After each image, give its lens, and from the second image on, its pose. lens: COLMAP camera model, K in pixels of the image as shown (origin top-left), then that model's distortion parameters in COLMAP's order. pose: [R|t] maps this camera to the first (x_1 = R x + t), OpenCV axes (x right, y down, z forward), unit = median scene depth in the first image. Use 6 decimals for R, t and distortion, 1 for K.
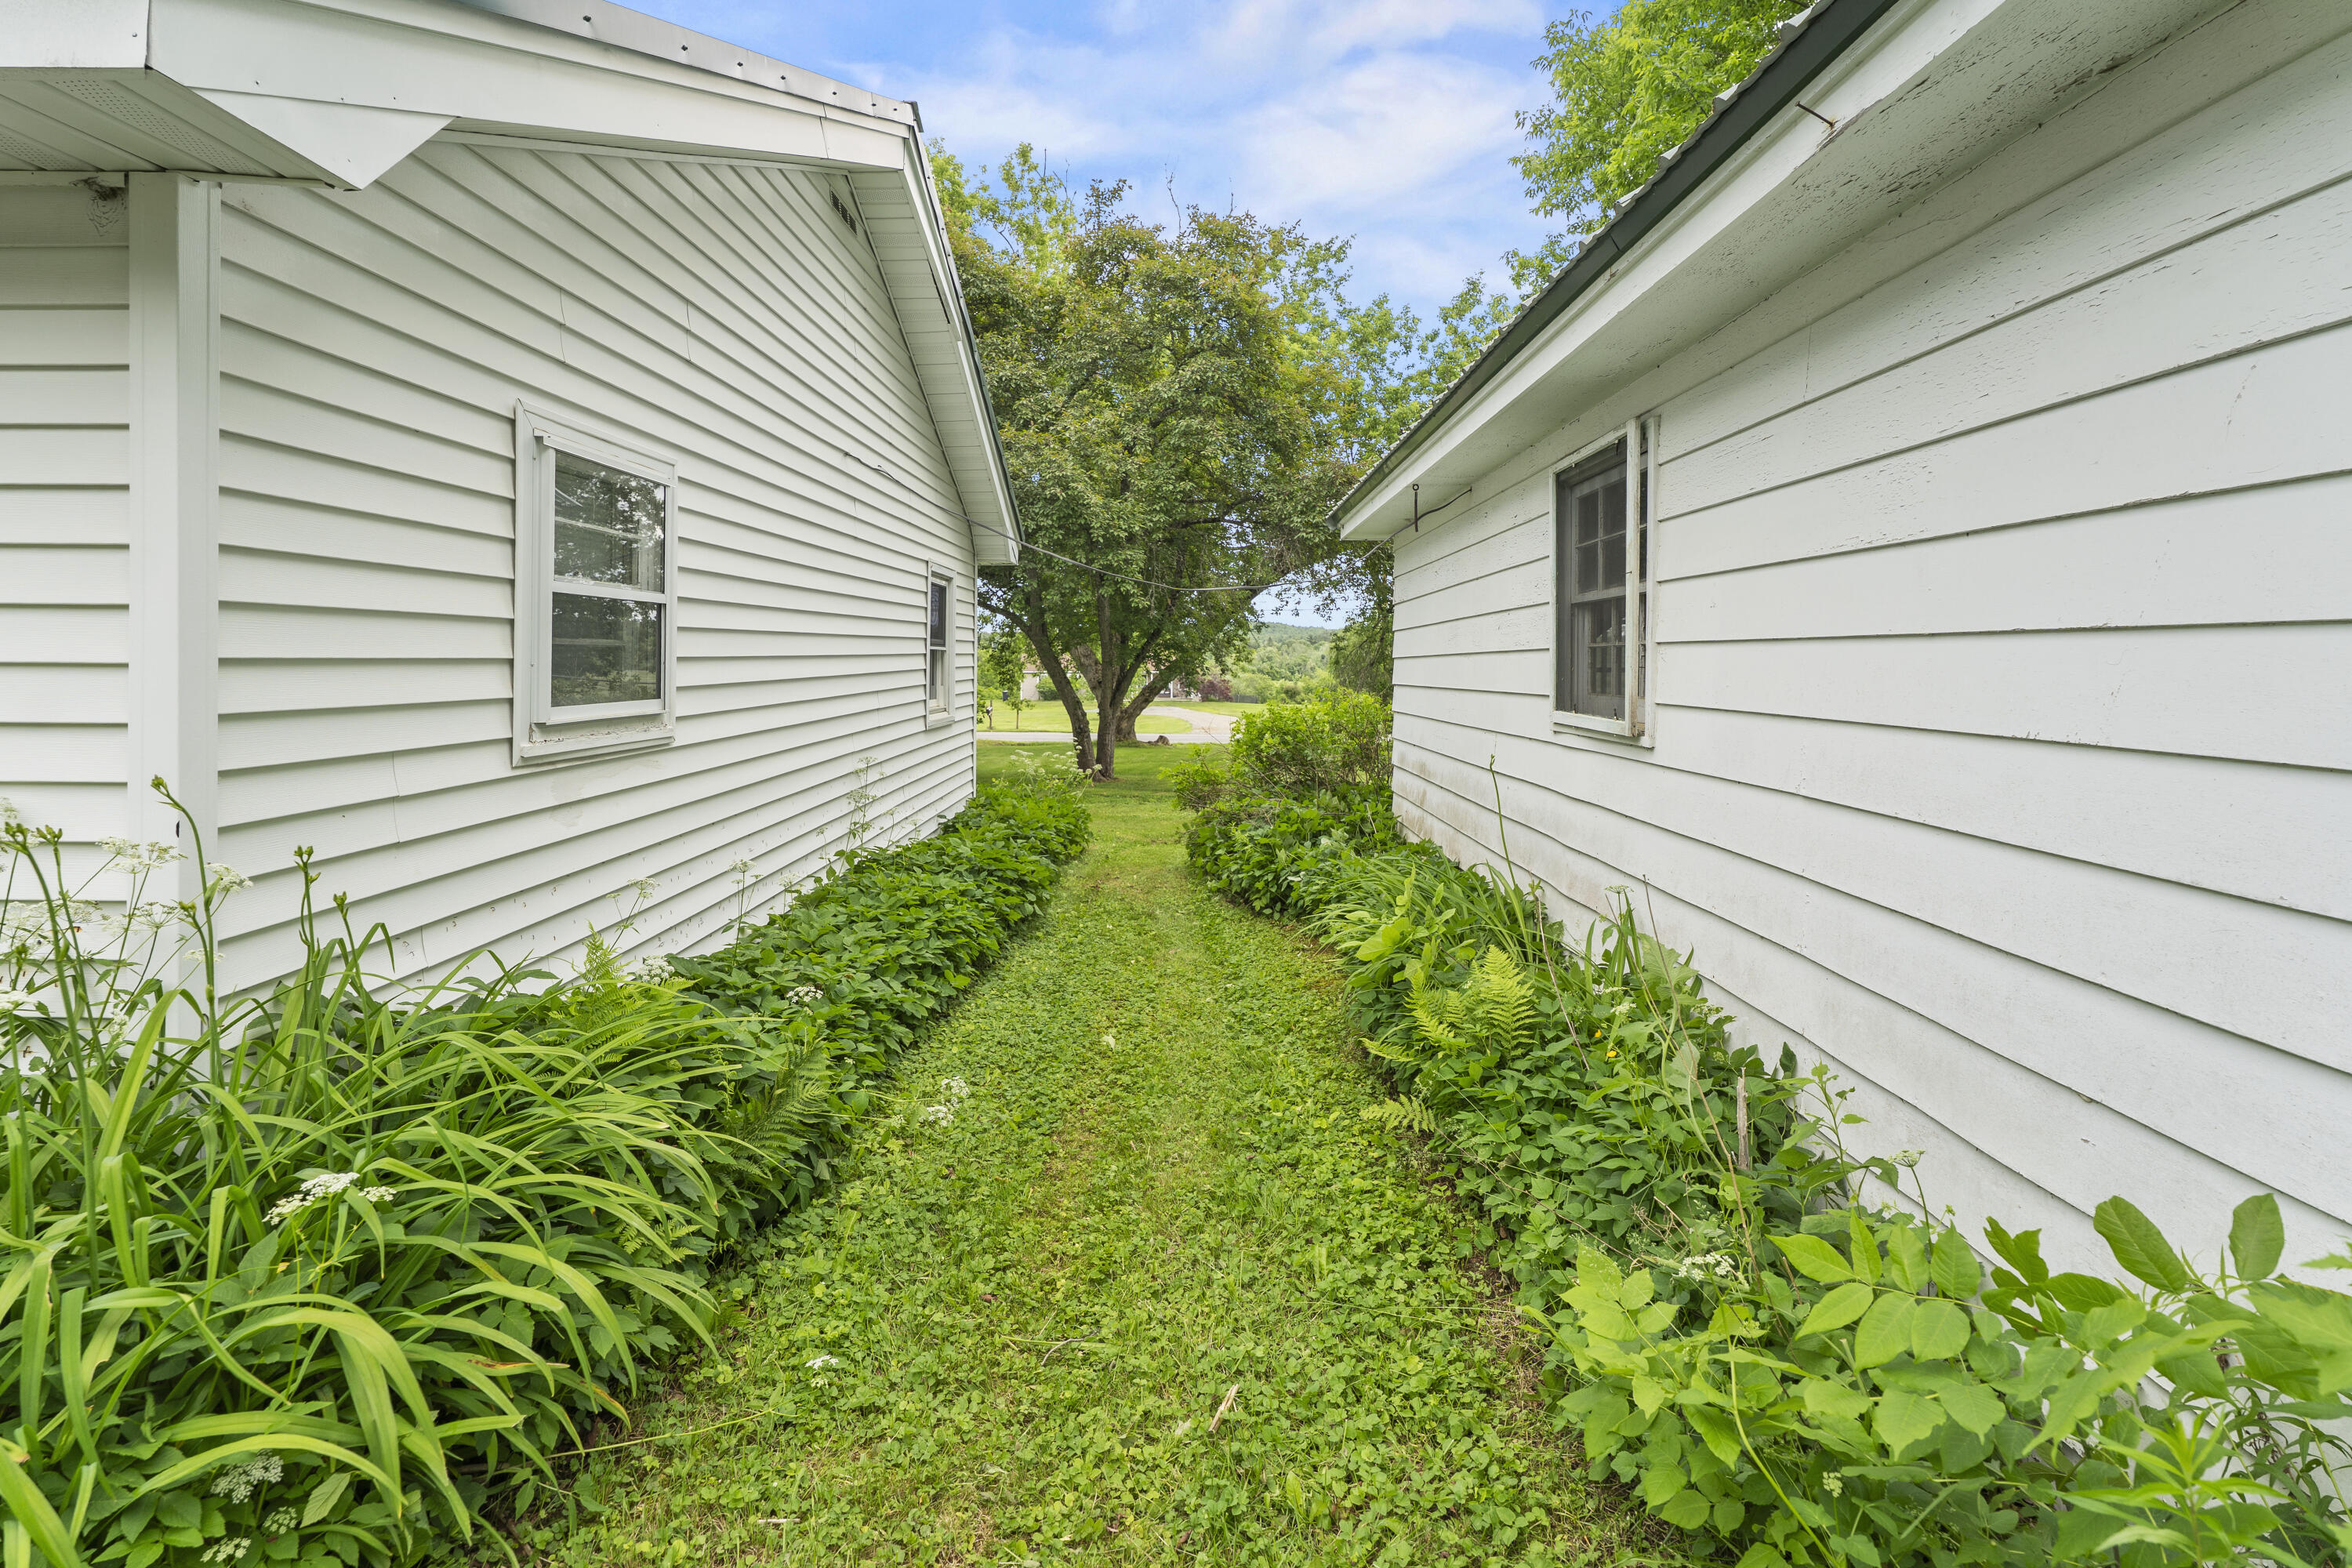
lens RADIAL K [[1066.9, 0, 1180.5], [0, 1066.9, 822.2], [0, 0, 1]] dist [-0.000570, -0.000331]
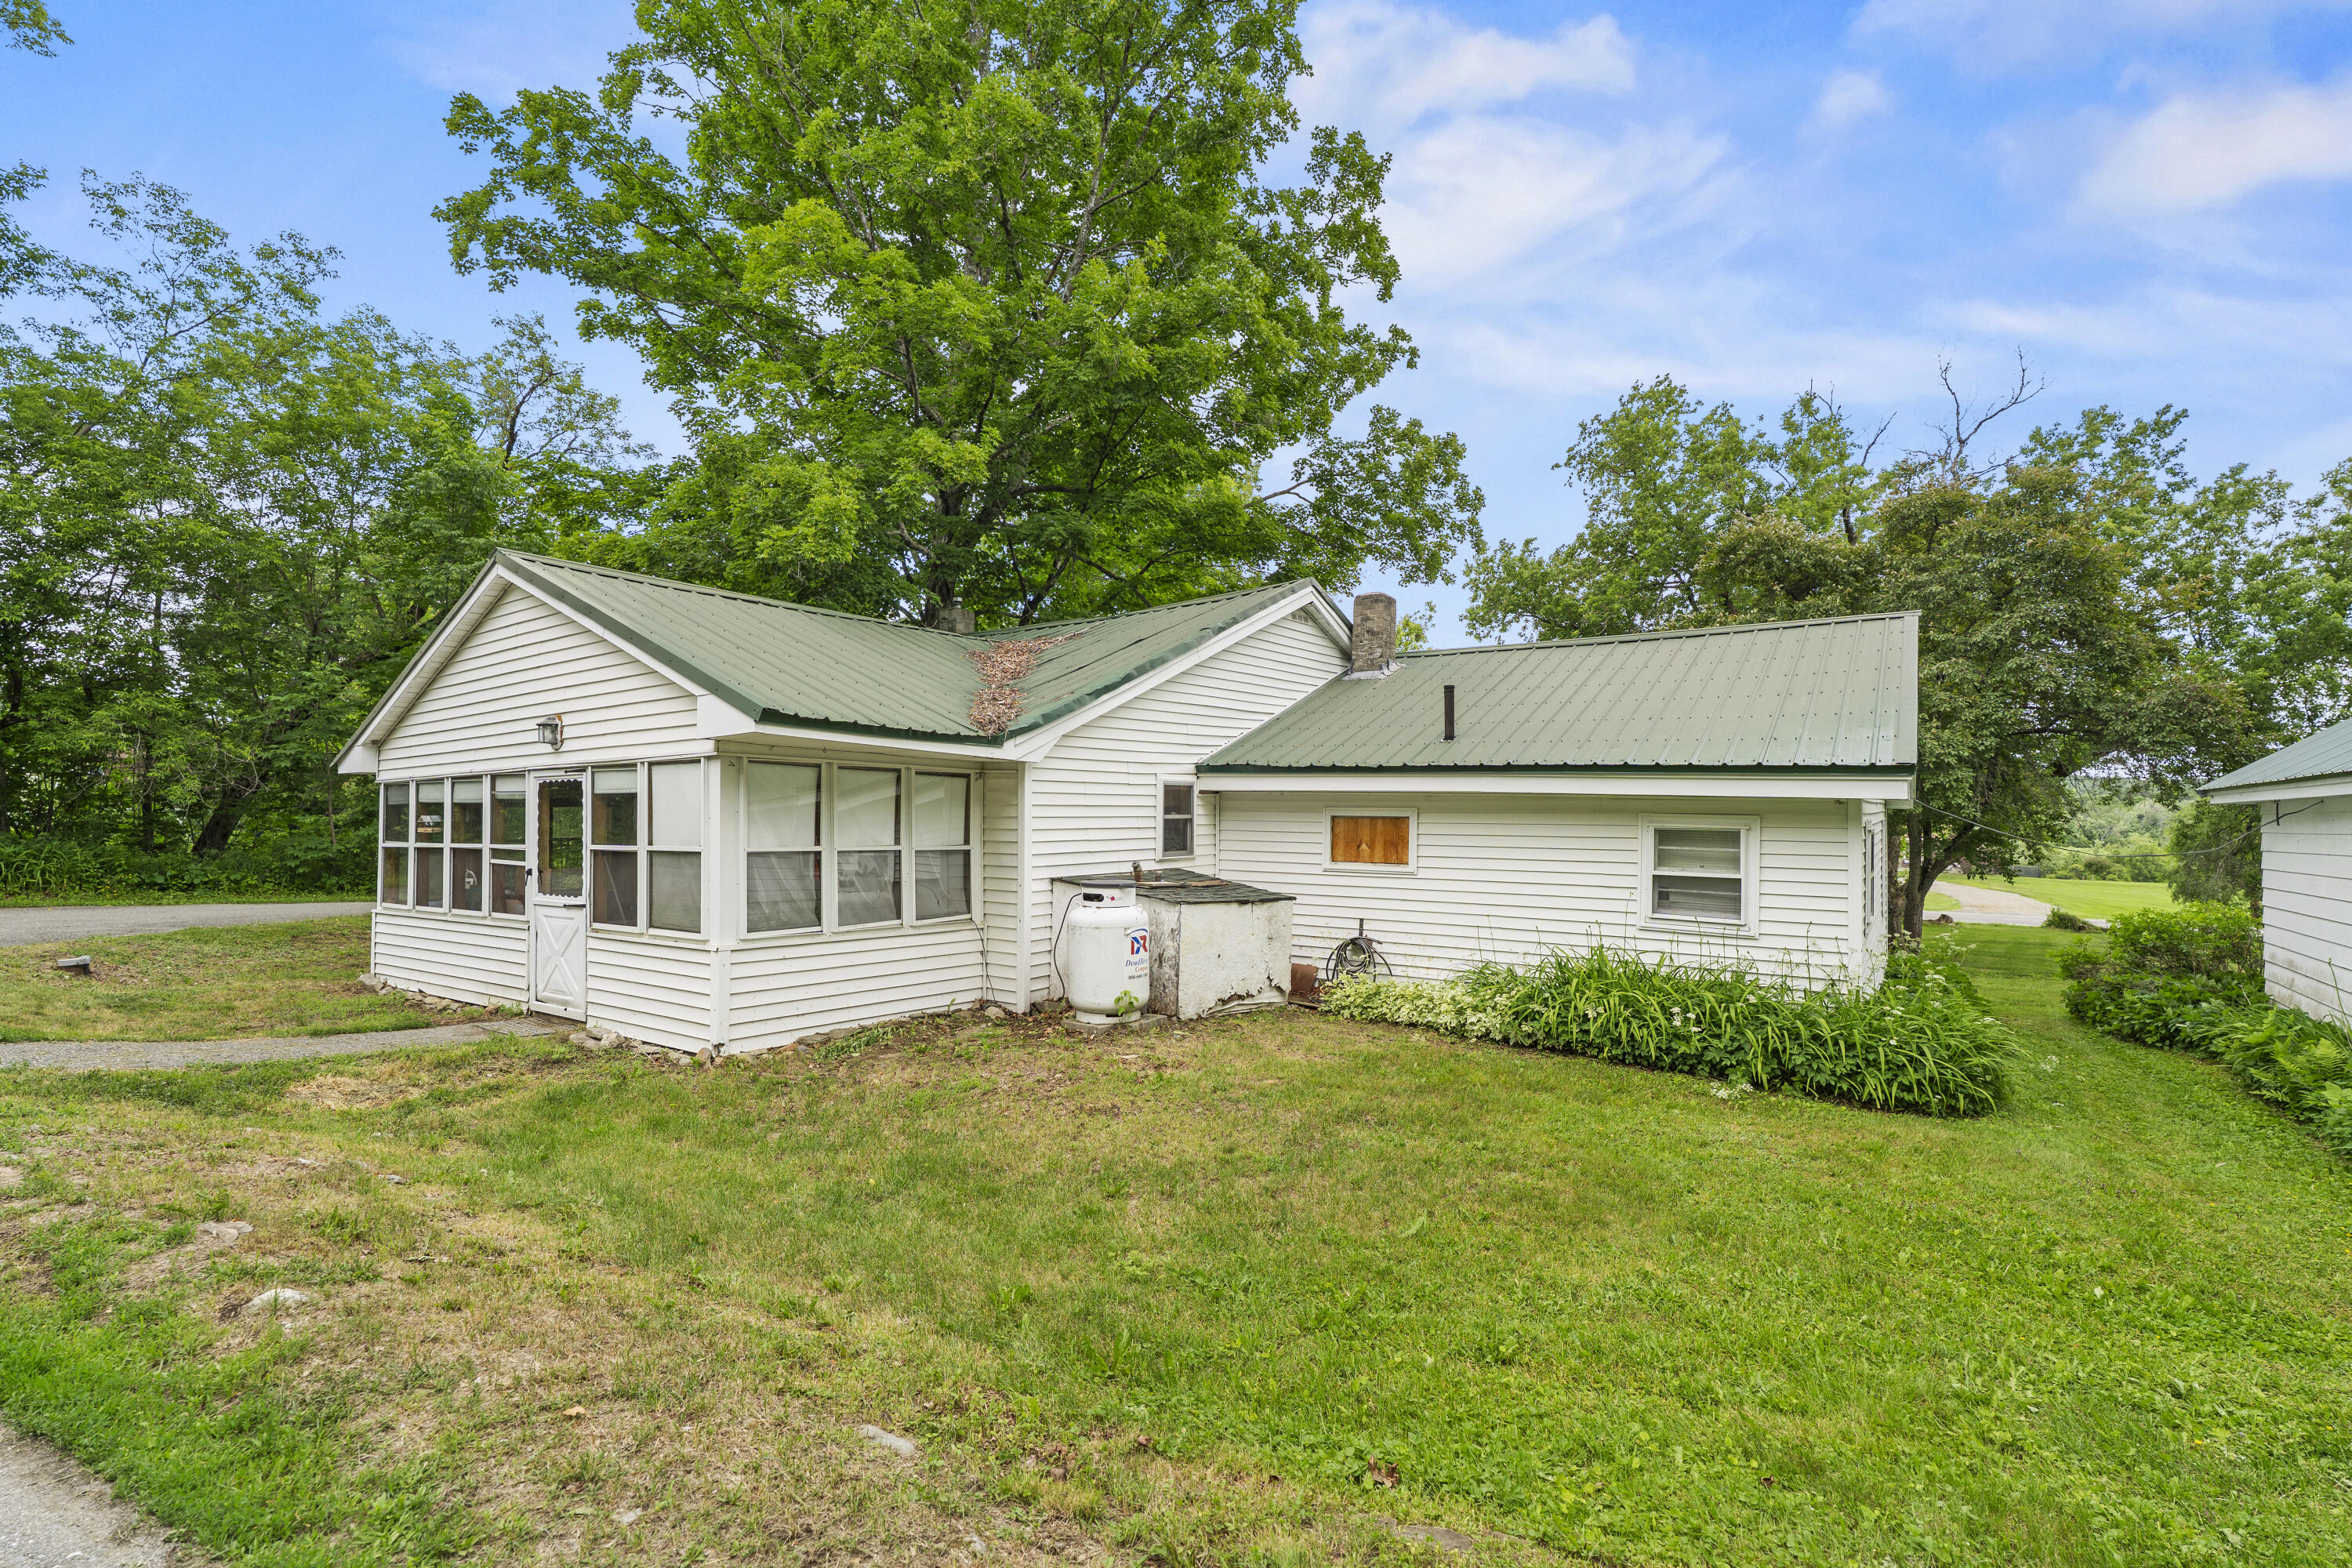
lens RADIAL K [[1066.9, 0, 1180.5], [0, 1066.9, 822.2], [0, 0, 1]] dist [-0.000570, -0.000331]
pose [[0.825725, 0.007059, -0.564029, -0.183311], [-0.087759, 0.989354, -0.116094, 0.053268], [0.557205, 0.145360, 0.817553, -0.939188]]
